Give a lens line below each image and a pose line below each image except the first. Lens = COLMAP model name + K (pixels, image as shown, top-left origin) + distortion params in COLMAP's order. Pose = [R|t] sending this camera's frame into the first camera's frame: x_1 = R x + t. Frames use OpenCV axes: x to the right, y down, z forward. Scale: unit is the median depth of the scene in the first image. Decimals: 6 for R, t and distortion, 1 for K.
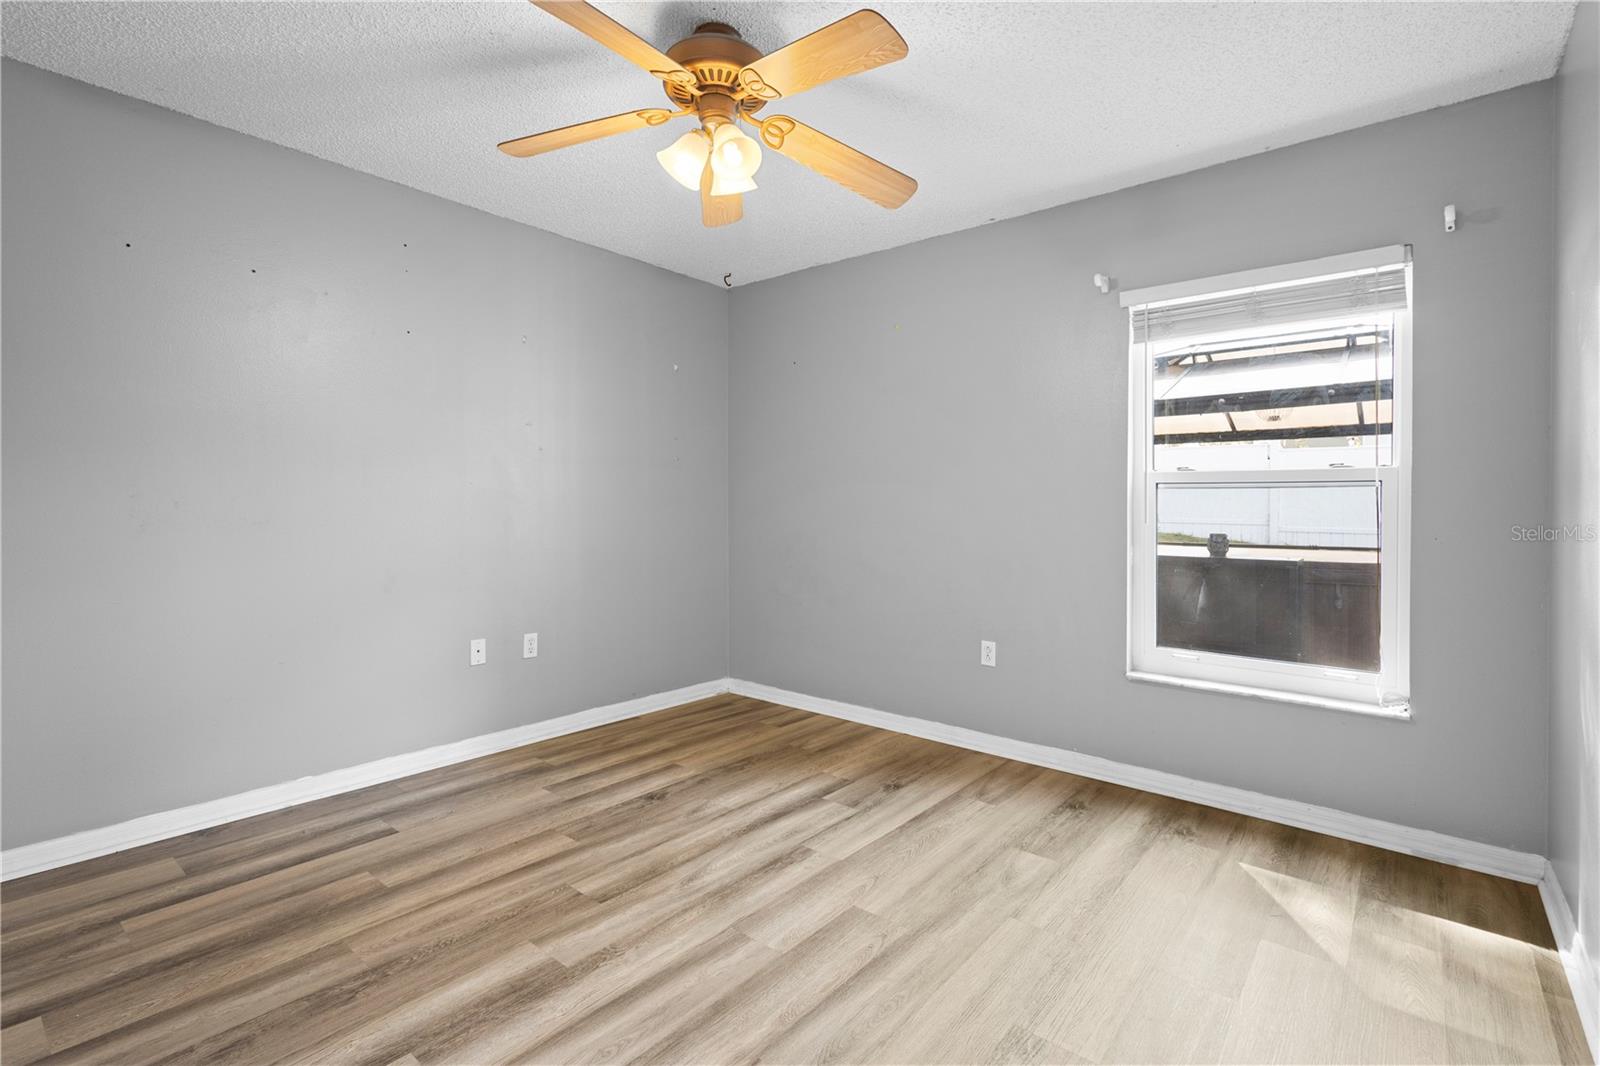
lens RADIAL K [[742.3, 0, 800.5], [0, 742.3, 503.0], [0, 0, 1]] dist [0.004988, -0.000753]
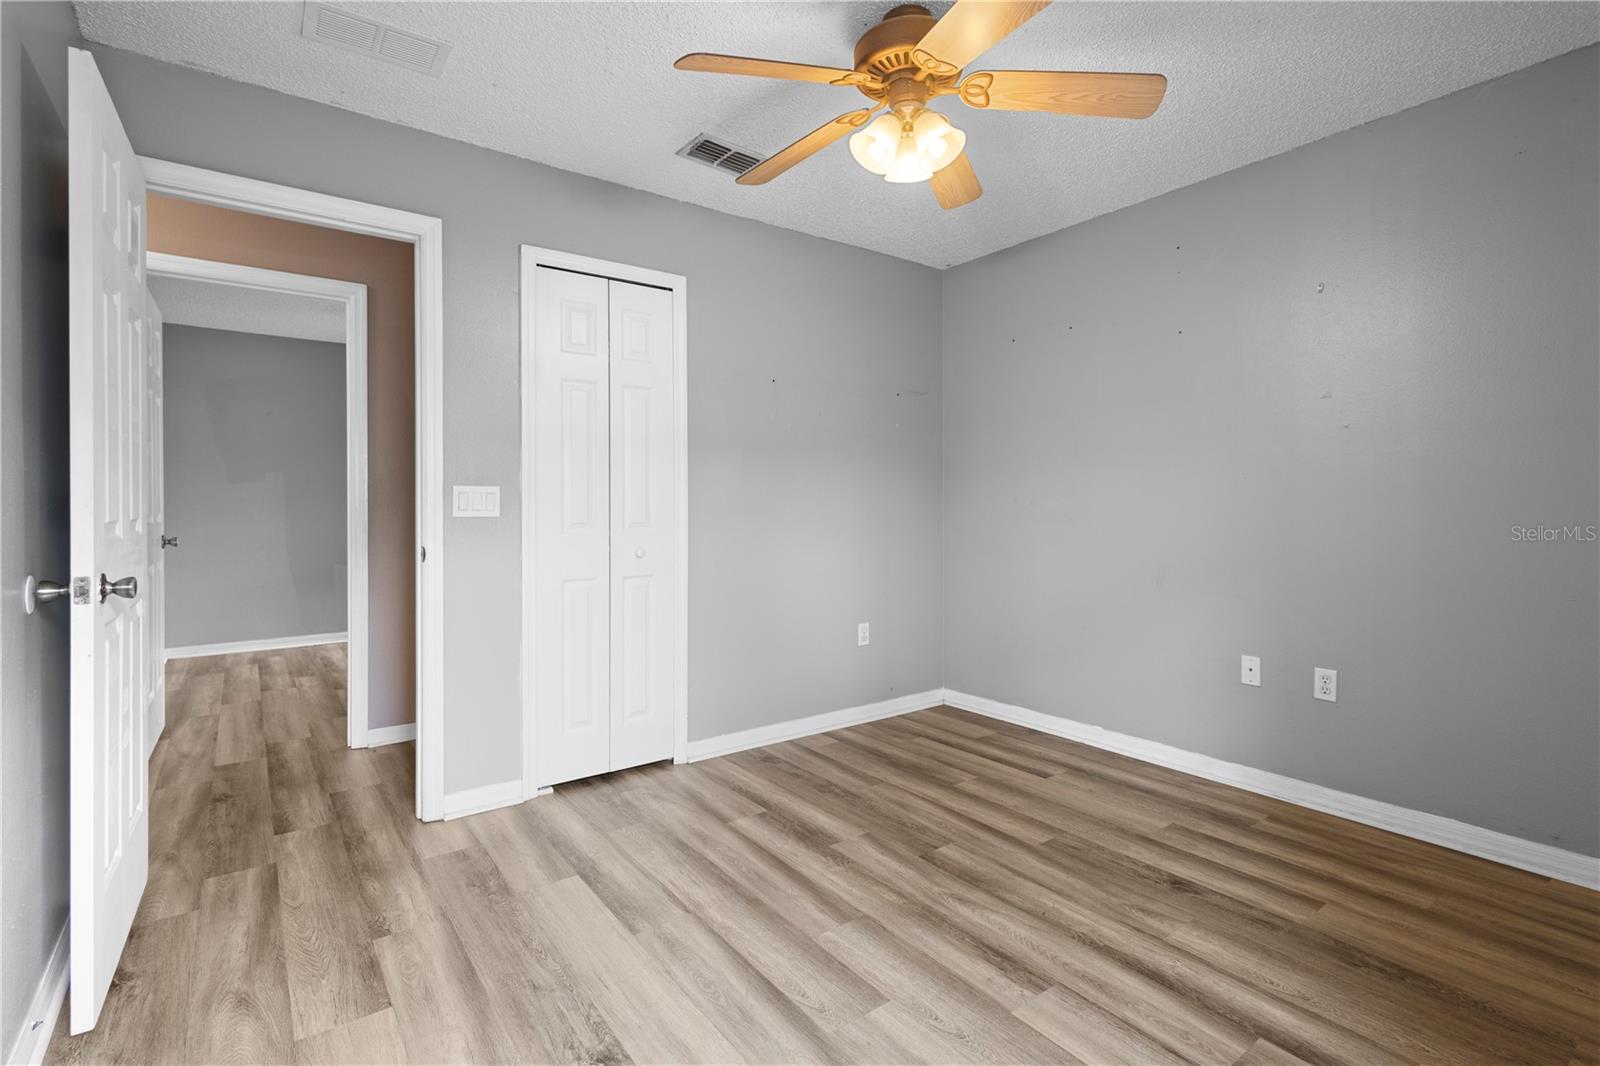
lens RADIAL K [[742.3, 0, 800.5], [0, 742.3, 503.0], [0, 0, 1]] dist [0.004988, -0.000753]
pose [[-0.239535, -0.012146, -0.970812, 0.706031], [0.005207, 0.999891, -0.013795, 0.012431], [0.970874, -0.008359, -0.239445, 0.884741]]
